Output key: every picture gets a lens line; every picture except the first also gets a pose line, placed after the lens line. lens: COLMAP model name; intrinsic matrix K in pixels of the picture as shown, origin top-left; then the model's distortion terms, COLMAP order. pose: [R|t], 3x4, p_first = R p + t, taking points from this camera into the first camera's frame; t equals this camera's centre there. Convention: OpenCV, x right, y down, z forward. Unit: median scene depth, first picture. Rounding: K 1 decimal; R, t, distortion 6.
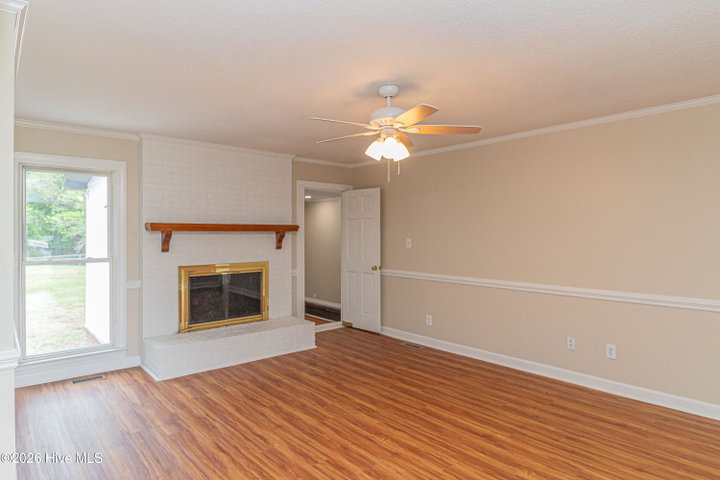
lens RADIAL K [[447.1, 0, 353.0], [0, 447.1, 232.1], [0, 0, 1]] dist [-0.001051, -0.001948]
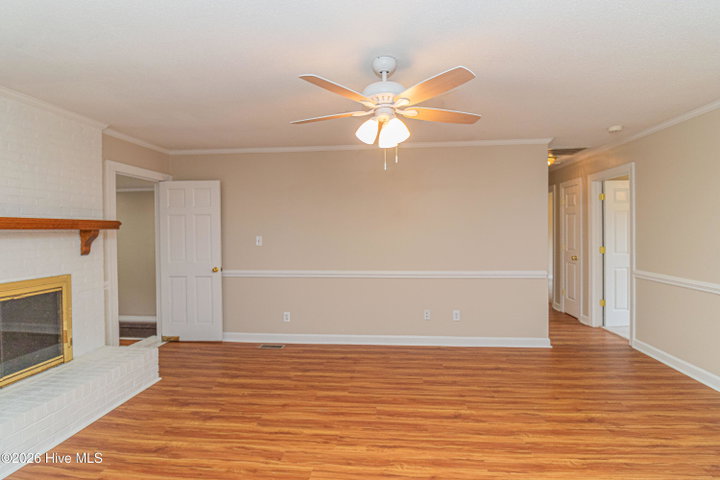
lens RADIAL K [[345.7, 0, 386.4], [0, 345.7, 231.4], [0, 0, 1]] dist [-0.009617, -0.003266]
pose [[0.696799, -0.011975, 0.717167, -0.273987], [0.008149, 0.999928, 0.008779, 0.000092], [-0.717220, -0.000273, 0.696846, 0.358403]]
